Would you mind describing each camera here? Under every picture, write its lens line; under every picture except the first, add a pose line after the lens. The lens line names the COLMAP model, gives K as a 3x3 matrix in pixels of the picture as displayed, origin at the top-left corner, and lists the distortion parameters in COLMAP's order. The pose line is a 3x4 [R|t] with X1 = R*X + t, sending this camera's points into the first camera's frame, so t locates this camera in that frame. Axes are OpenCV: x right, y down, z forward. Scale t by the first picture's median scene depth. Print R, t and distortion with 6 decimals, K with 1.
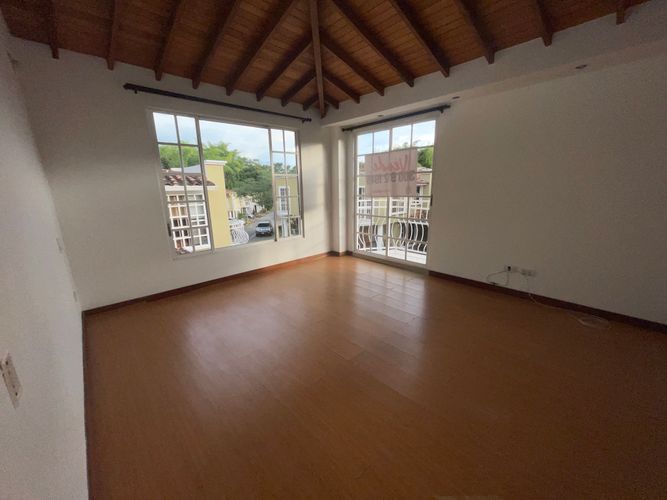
lens RADIAL K [[269.4, 0, 338.8], [0, 269.4, 249.4], [0, 0, 1]] dist [0.000538, -0.000034]
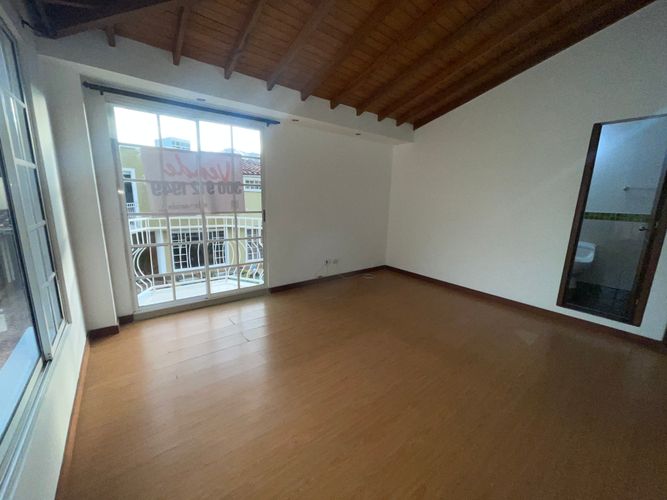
lens RADIAL K [[269.4, 0, 338.1], [0, 269.4, 250.8], [0, 0, 1]] dist [0.000538, -0.000034]
pose [[0.087726, -0.183798, 0.979042, -0.536091], [0.200714, 0.965935, 0.163353, -0.153392], [-0.975714, 0.182177, 0.121628, 0.608540]]
